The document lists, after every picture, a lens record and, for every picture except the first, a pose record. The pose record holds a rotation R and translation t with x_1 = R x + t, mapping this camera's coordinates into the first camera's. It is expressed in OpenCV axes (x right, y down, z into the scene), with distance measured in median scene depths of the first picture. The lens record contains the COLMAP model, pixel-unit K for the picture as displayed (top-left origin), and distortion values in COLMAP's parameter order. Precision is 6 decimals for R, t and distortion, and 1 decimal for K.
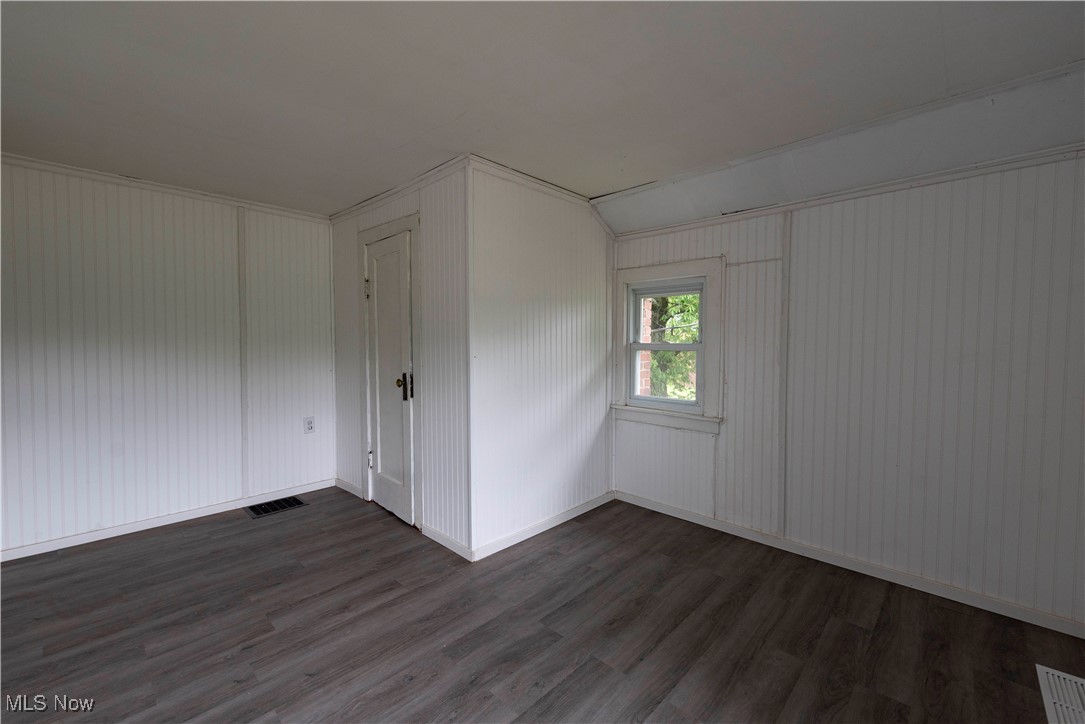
lens RADIAL K [[454.1, 0, 540.6], [0, 454.1, 357.4], [0, 0, 1]] dist [-0.000514, -0.000919]
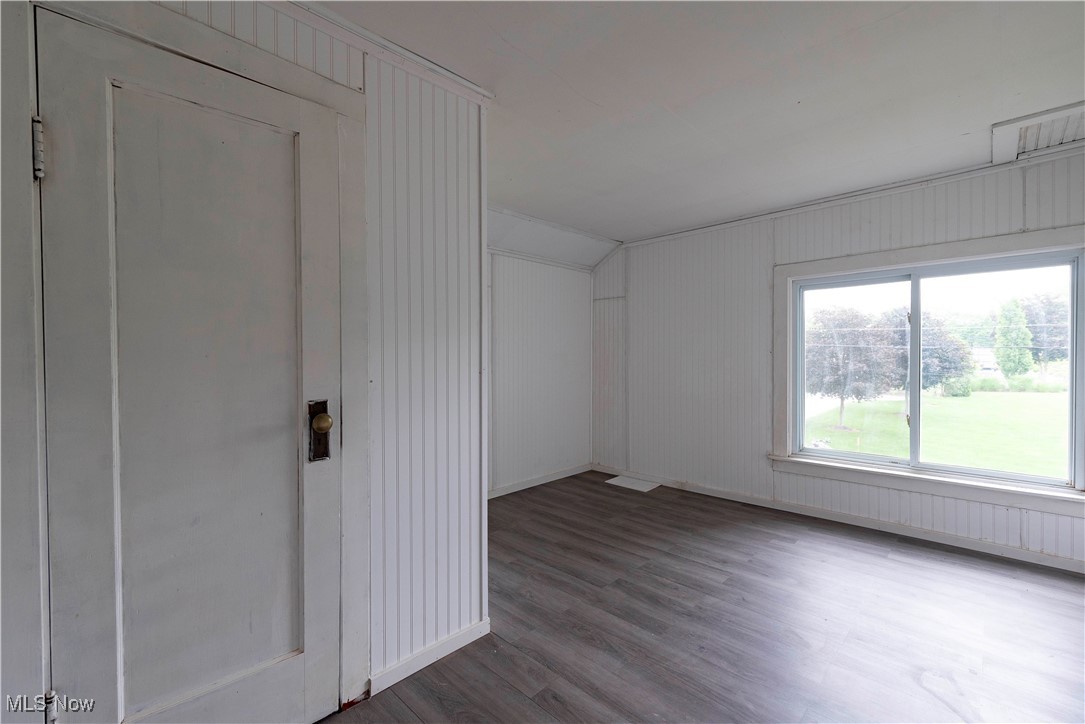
lens RADIAL K [[454.1, 0, 541.2], [0, 454.1, 360.2], [0, 0, 1]] dist [-0.000514, -0.000919]
pose [[0.008365, -0.020475, 0.999755, -1.164829], [0.034613, 0.999197, 0.020174, -0.025118], [-0.999366, 0.034436, 0.009067, 1.144865]]
